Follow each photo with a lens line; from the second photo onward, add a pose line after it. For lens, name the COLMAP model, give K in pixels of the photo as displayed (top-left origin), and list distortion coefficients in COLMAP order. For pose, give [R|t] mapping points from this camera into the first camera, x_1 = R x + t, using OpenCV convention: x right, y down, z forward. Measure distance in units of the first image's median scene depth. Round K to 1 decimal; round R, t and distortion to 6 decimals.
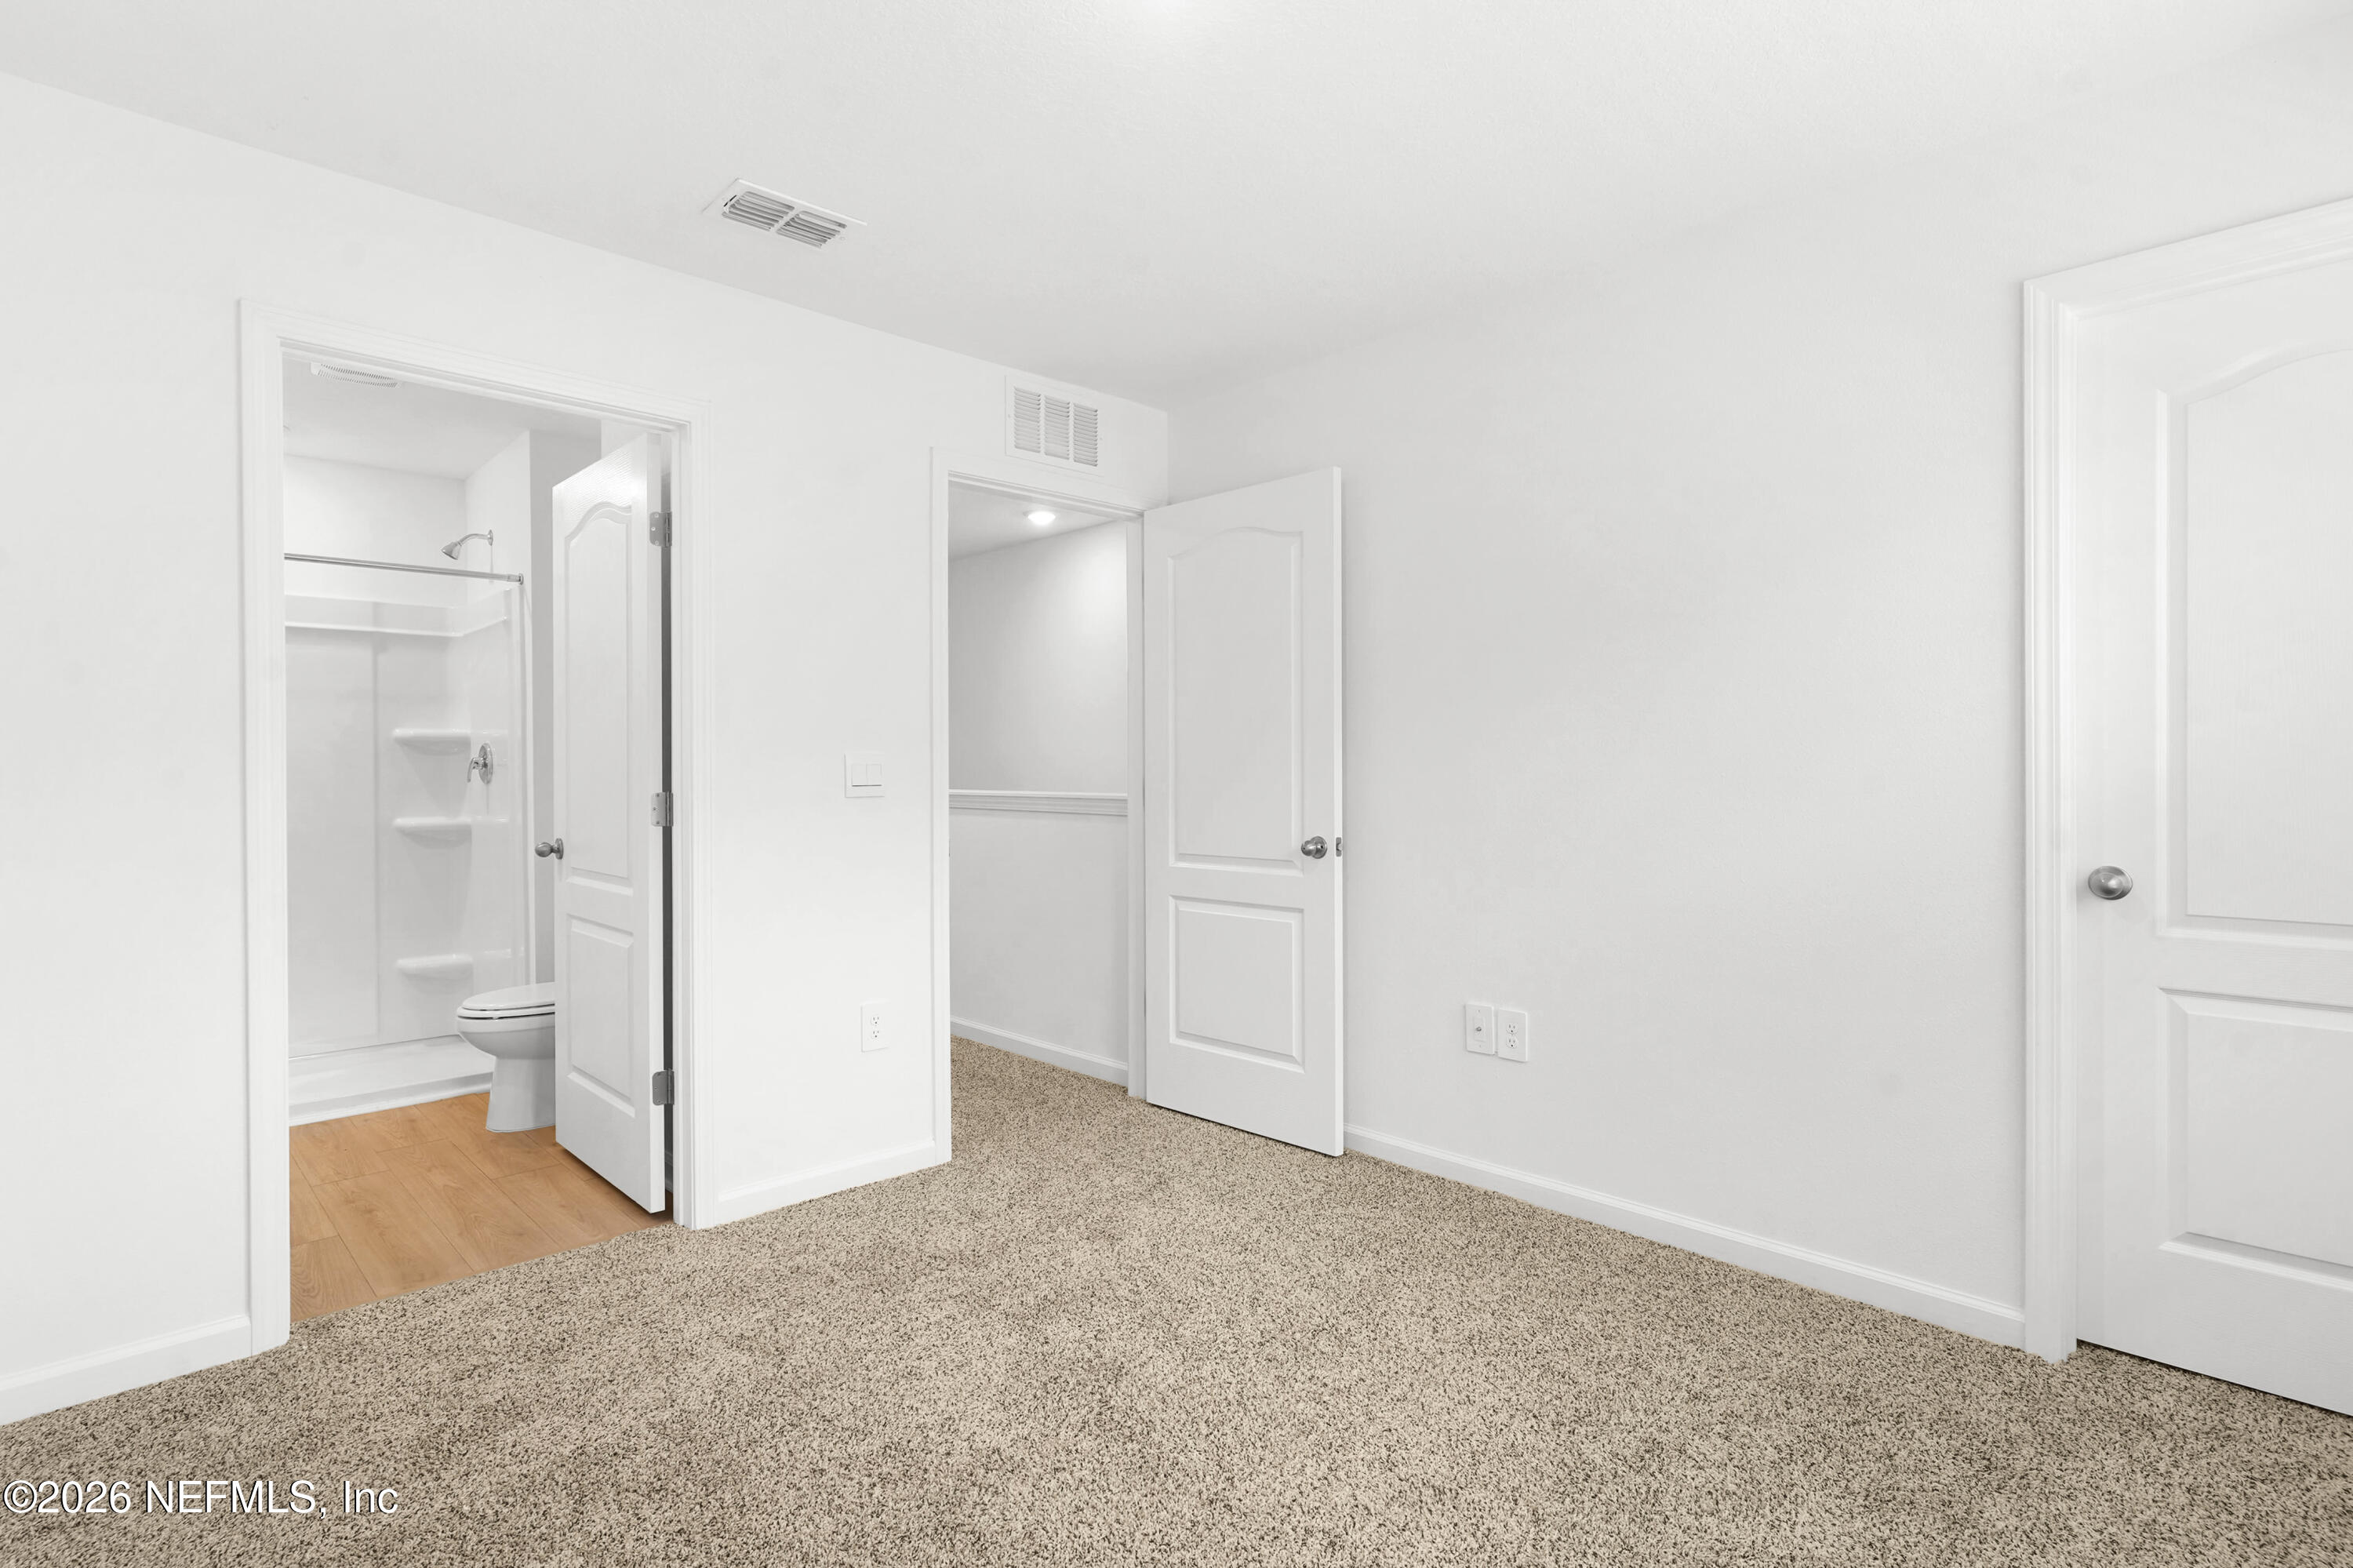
lens RADIAL K [[1172.9, 0, 1174.5], [0, 1172.9, 774.3], [0, 0, 1]] dist [-0.006269, 0.005450]
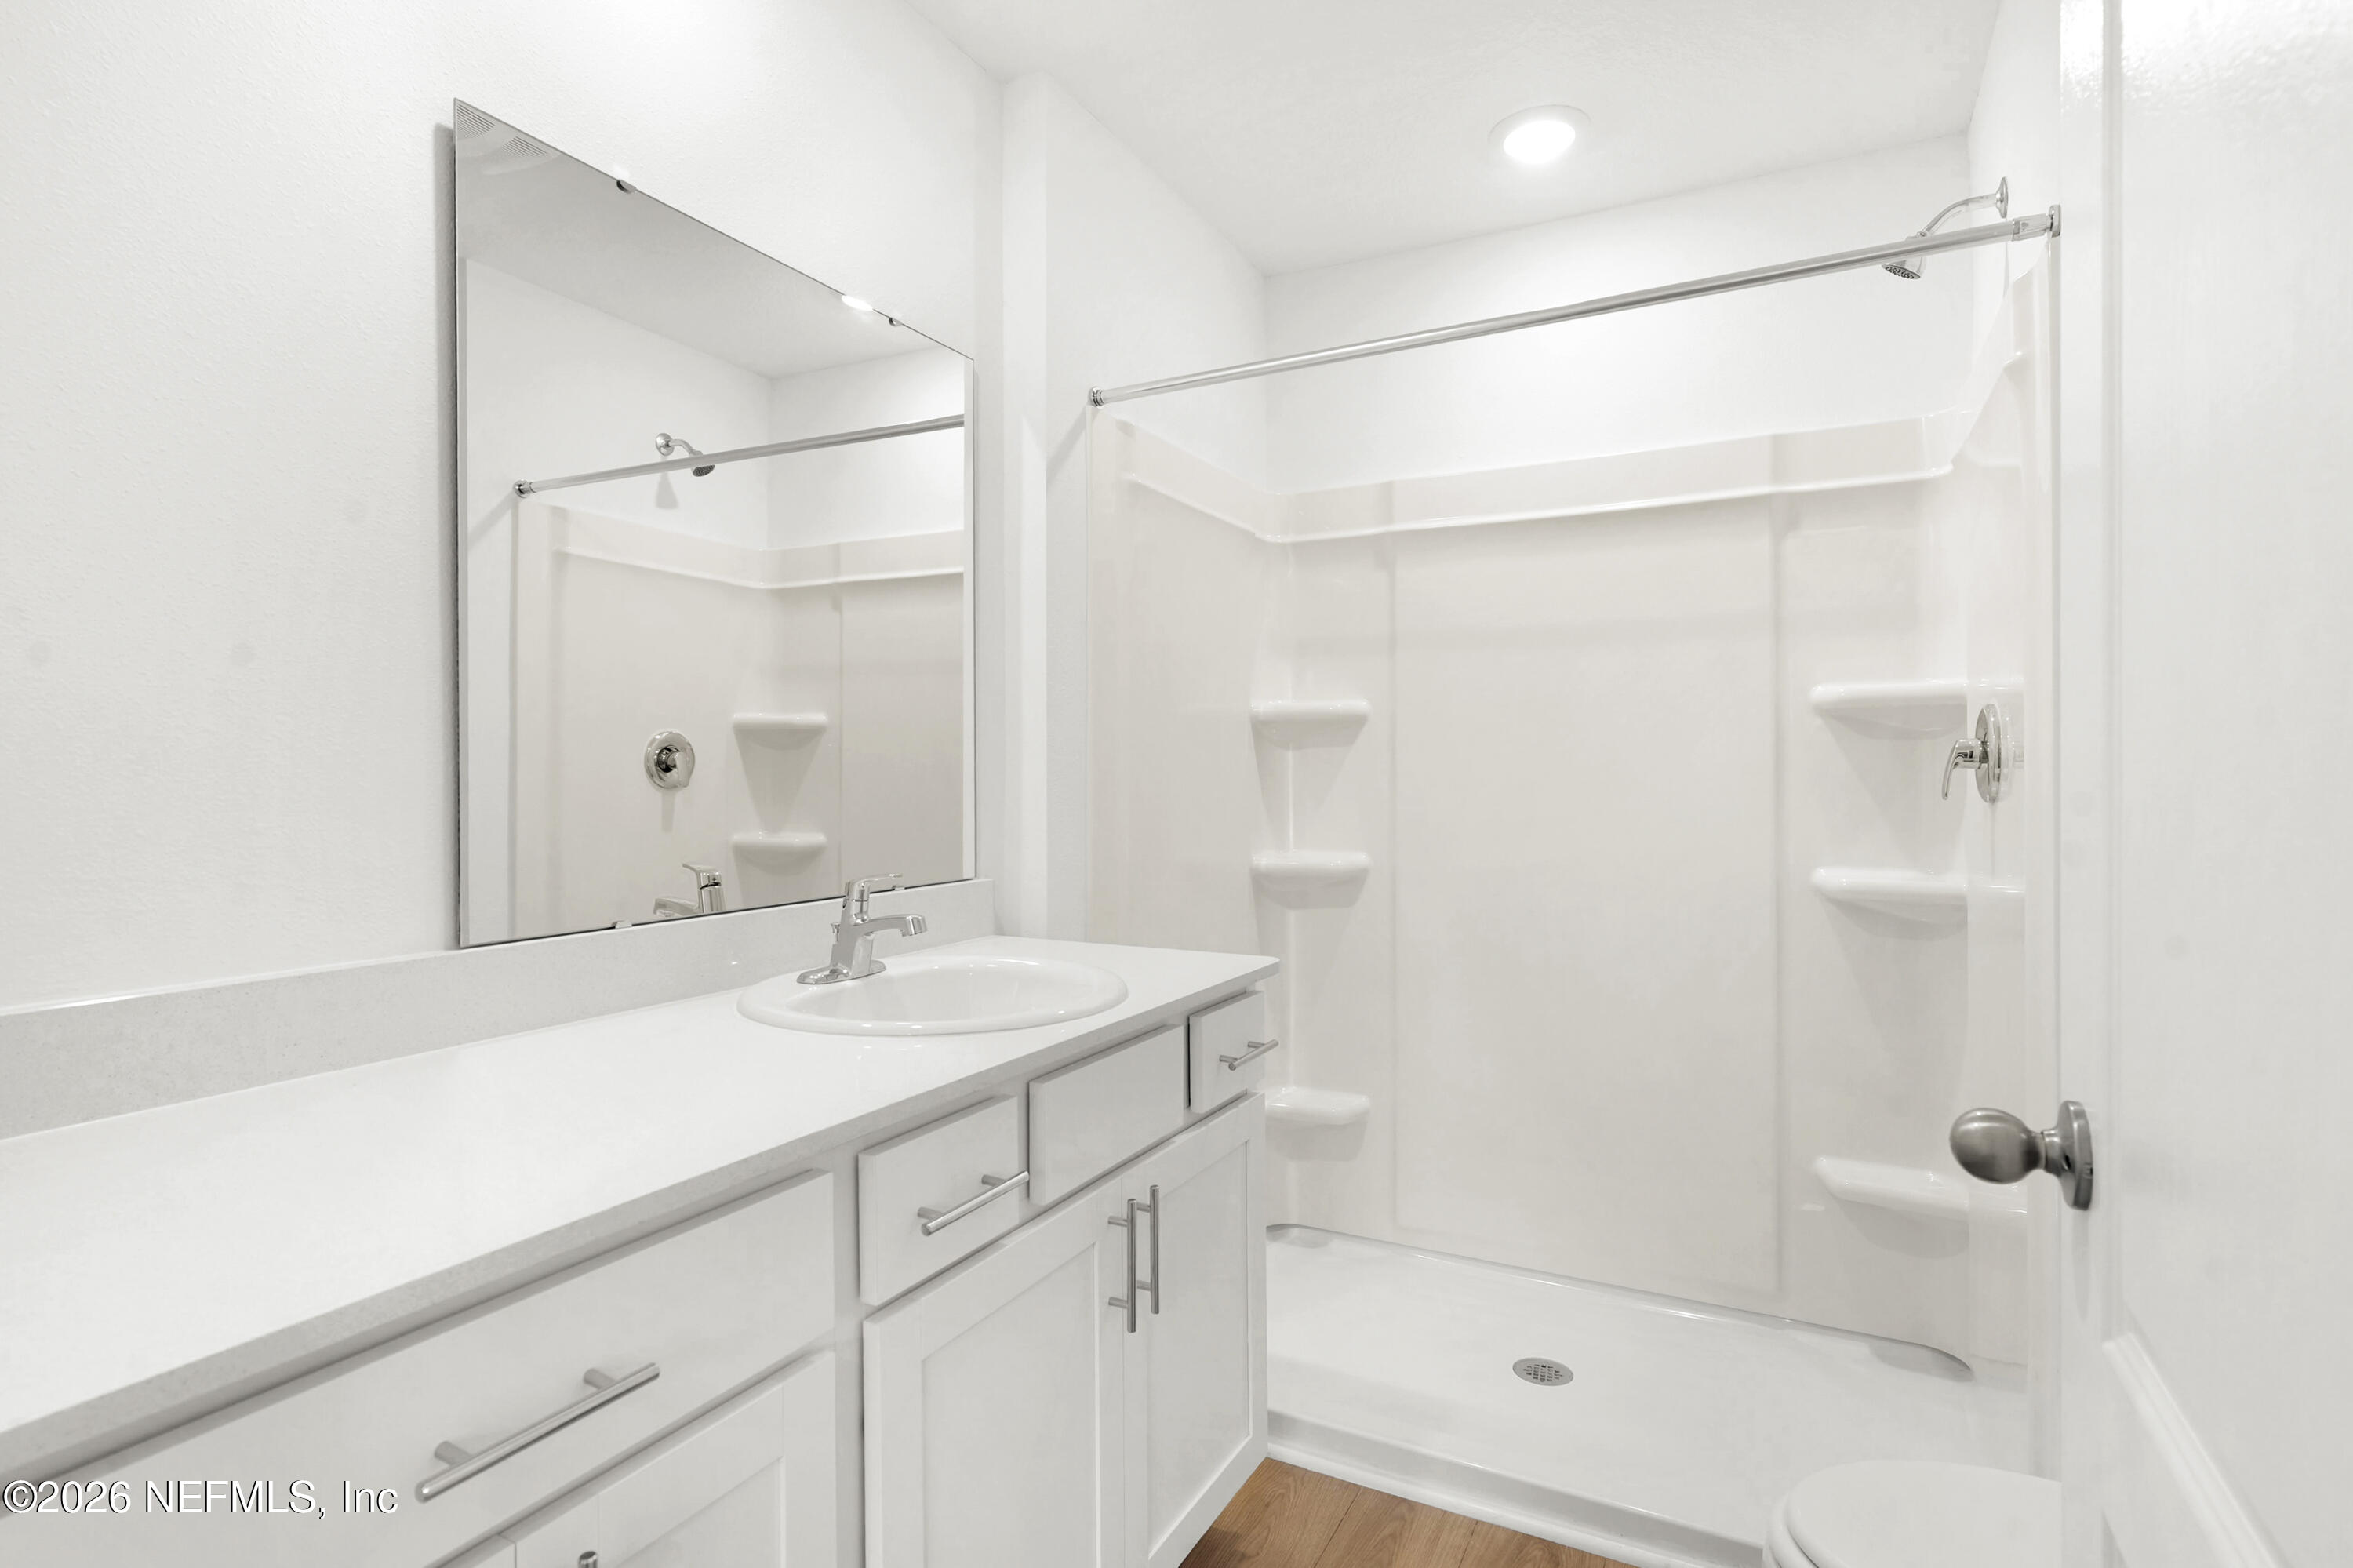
lens RADIAL K [[1172.9, 0, 1179.1], [0, 1172.9, 773.0], [0, 0, 1]] dist [-0.006269, 0.005450]
pose [[0.320450, 0.001096, -0.947265, -0.289472], [-0.000200, 0.999999, 0.001089, -0.002870], [0.947266, -0.000159, 0.320450, 0.596993]]
